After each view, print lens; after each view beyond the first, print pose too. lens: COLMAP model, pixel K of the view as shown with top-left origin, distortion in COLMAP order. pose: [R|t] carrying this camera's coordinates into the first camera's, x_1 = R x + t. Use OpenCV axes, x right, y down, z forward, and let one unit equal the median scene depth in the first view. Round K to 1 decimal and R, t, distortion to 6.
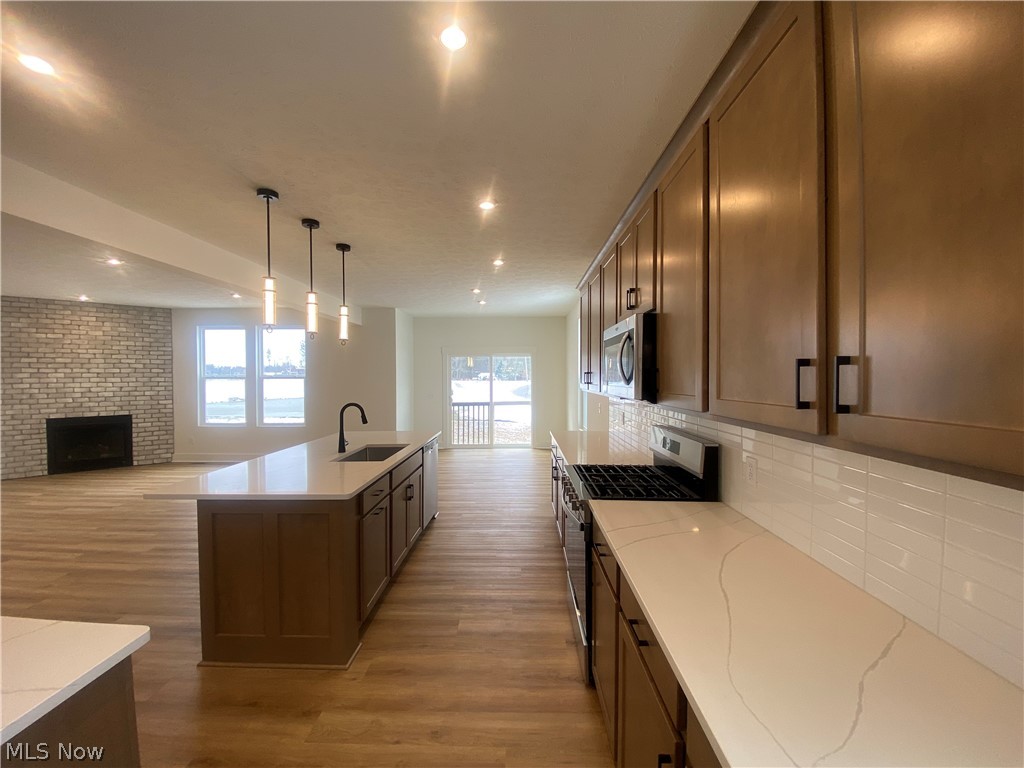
lens RADIAL K [[408.4, 0, 510.9], [0, 408.4, 383.1], [0, 0, 1]] dist [0.035261, -0.027628]
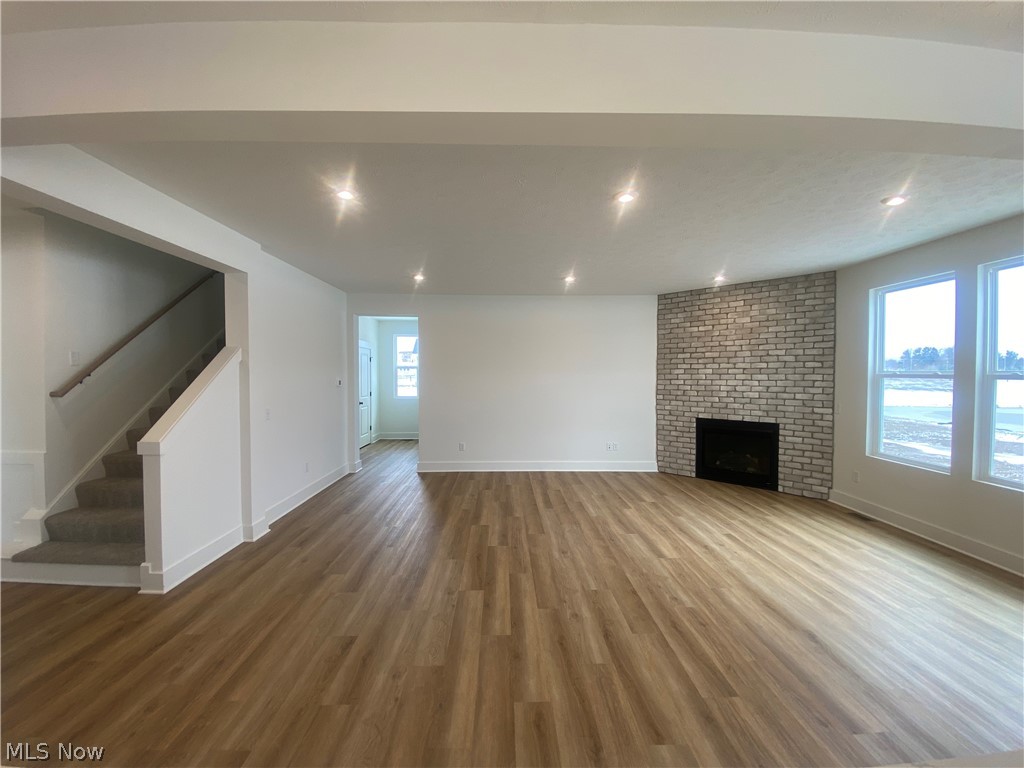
lens RADIAL K [[413.0, 0, 510.6], [0, 413.0, 382.7], [0, 0, 1]] dist [0.031298, -0.025954]
pose [[0.037365, 0.026688, -0.998945, -0.191559], [-0.018202, 0.999496, 0.026022, -0.009652], [0.999136, 0.017210, 0.037832, 0.508806]]
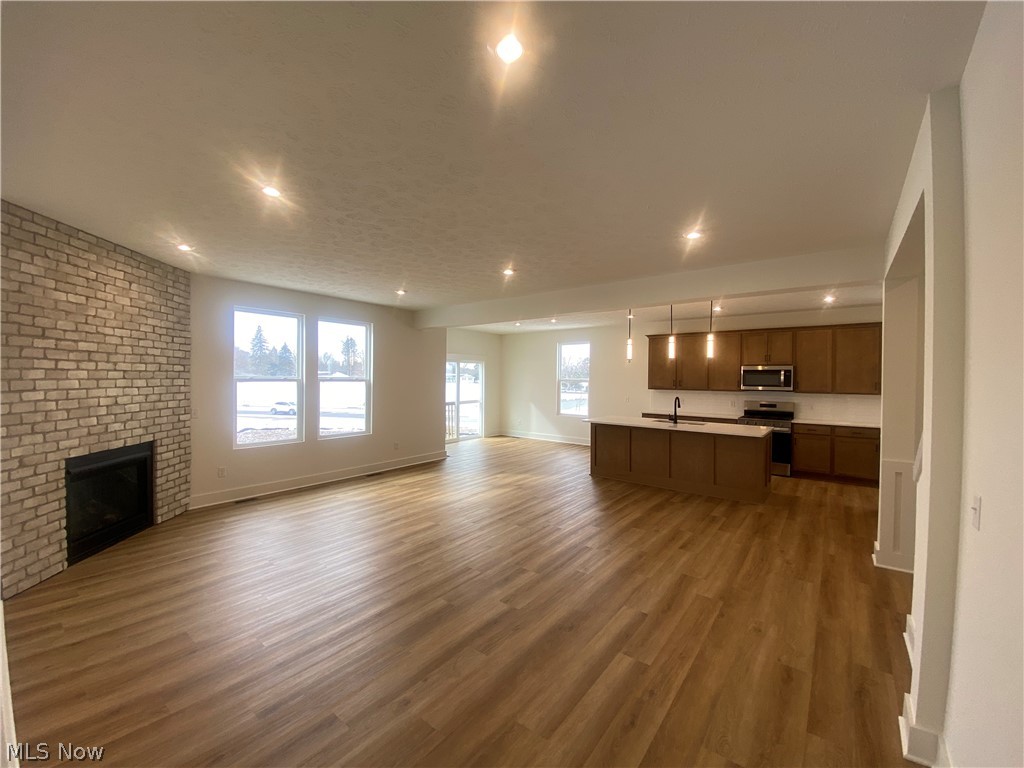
lens RADIAL K [[413.0, 0, 510.6], [0, 413.0, 382.7], [0, 0, 1]] dist [0.031298, -0.025954]
pose [[0.604320, 0.000634, 0.796742, -1.152283], [0.002228, 0.999994, -0.002486, -0.005842], [-0.796739, 0.003278, 0.604315, 0.229227]]
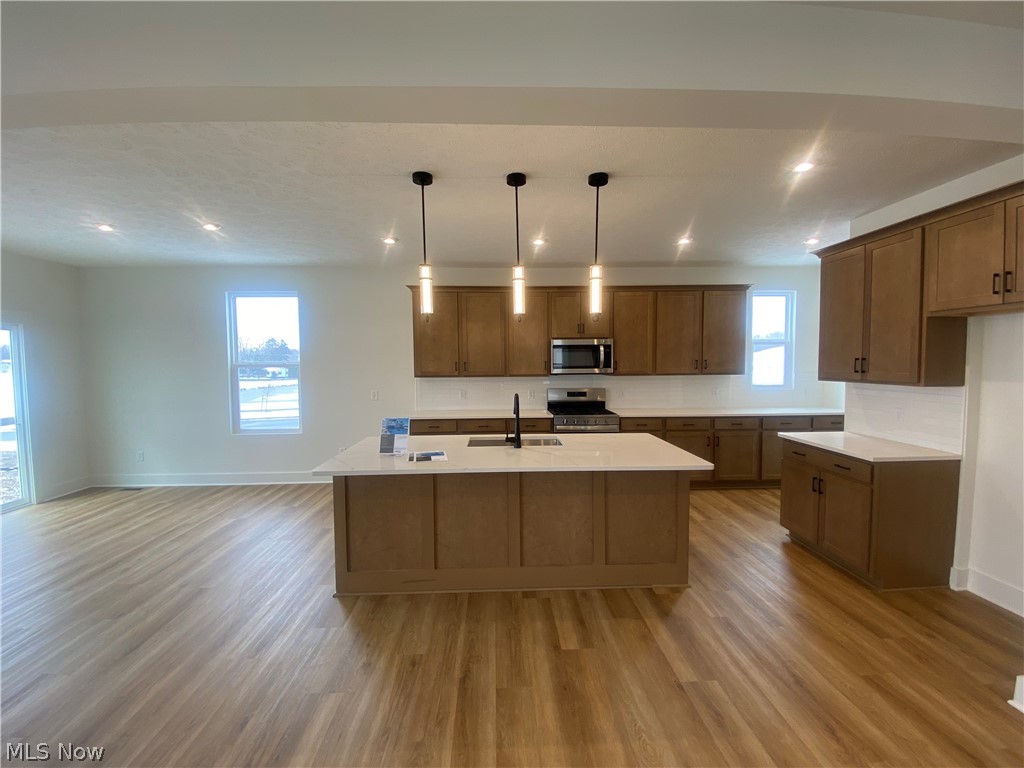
lens RADIAL K [[408.4, 0, 510.9], [0, 408.4, 383.1], [0, 0, 1]] dist [0.035261, -0.027628]
pose [[-0.058192, -0.048527, 0.997125, -0.643995], [0.024381, 0.998451, 0.050015, -0.010606], [-0.998008, 0.027221, -0.056918, 0.525340]]
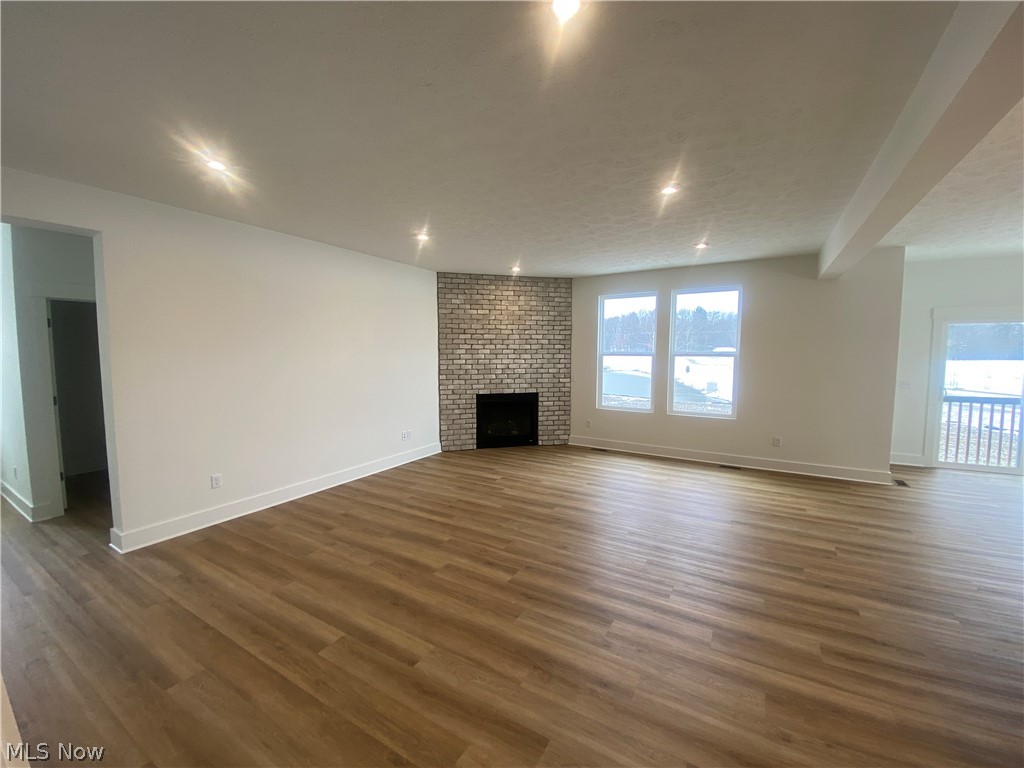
lens RADIAL K [[408.4, 0, 510.9], [0, 408.4, 383.1], [0, 0, 1]] dist [0.035261, -0.027628]
pose [[0.869233, 0.044371, -0.492408, -0.535363], [-0.012956, 0.997667, 0.067029, -0.009225], [0.494233, -0.051884, 0.867780, 0.151348]]
